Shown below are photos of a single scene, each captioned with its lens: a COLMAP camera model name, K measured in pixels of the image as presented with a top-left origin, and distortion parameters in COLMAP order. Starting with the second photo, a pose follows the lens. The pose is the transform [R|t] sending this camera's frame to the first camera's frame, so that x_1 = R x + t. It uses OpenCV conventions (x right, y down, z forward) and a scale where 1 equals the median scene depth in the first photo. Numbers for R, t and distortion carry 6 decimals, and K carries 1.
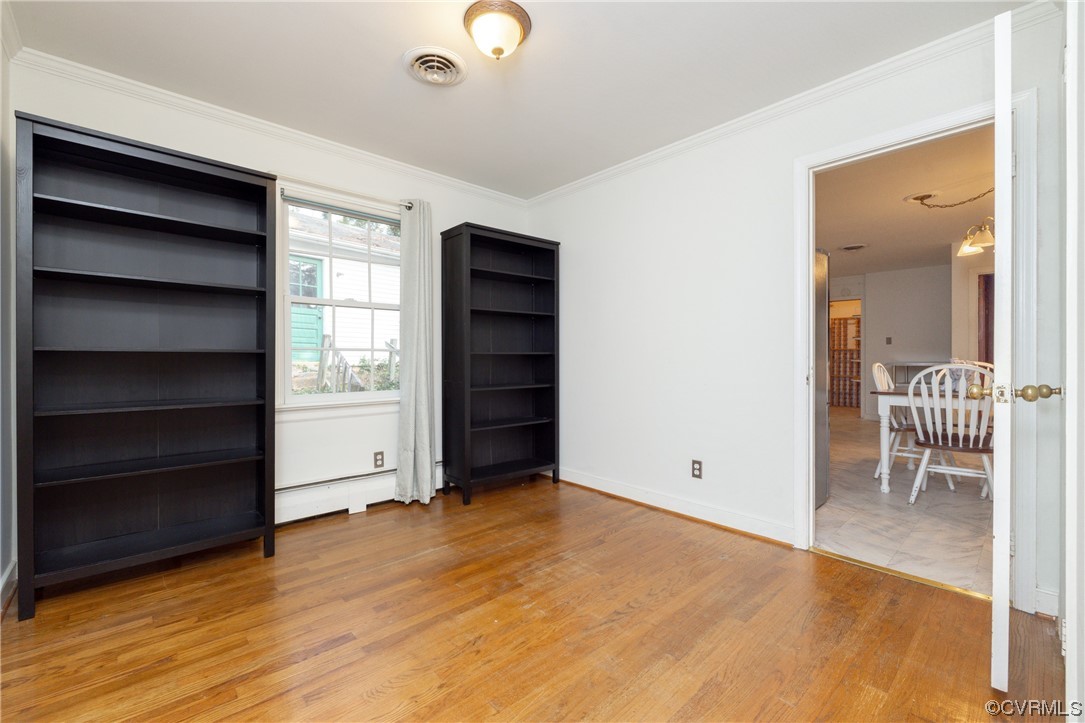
lens RADIAL K [[458.6, 0, 539.2], [0, 458.6, 362.7], [0, 0, 1]] dist [0.001077, -0.000930]
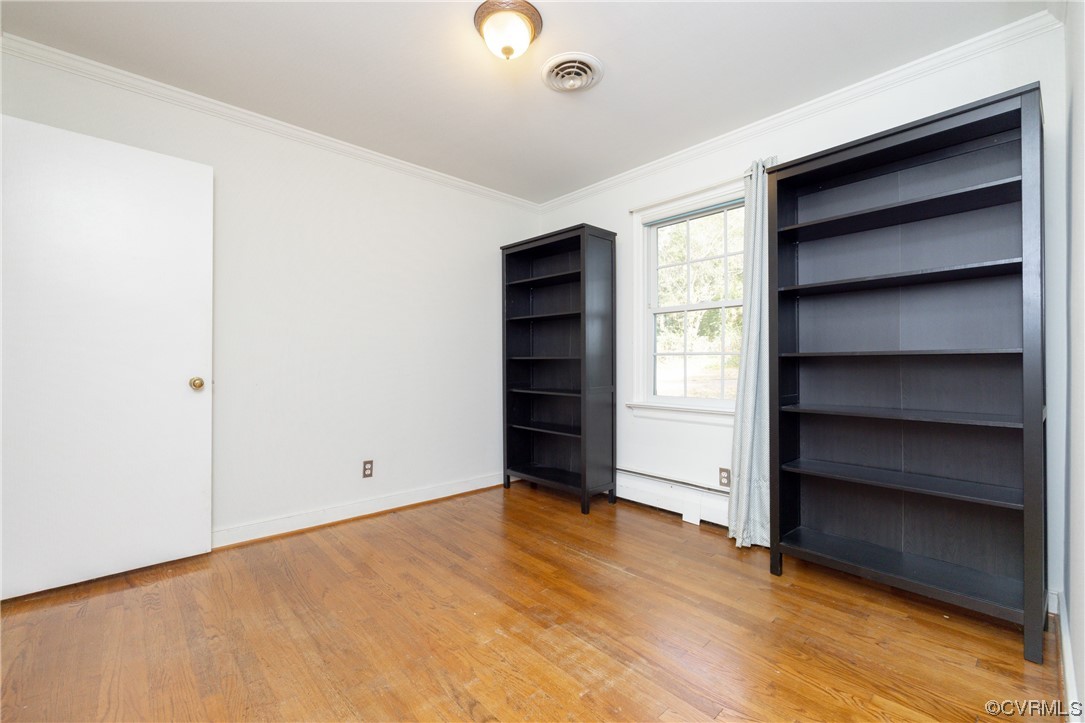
lens RADIAL K [[458.6, 0, 534.6], [0, 458.6, 360.9], [0, 0, 1]] dist [0.001077, -0.000930]
pose [[-0.011640, -0.000111, -0.999932, 0.653957], [-0.006723, 0.999977, -0.000033, -0.012361], [0.999910, 0.006722, -0.011640, 0.782668]]
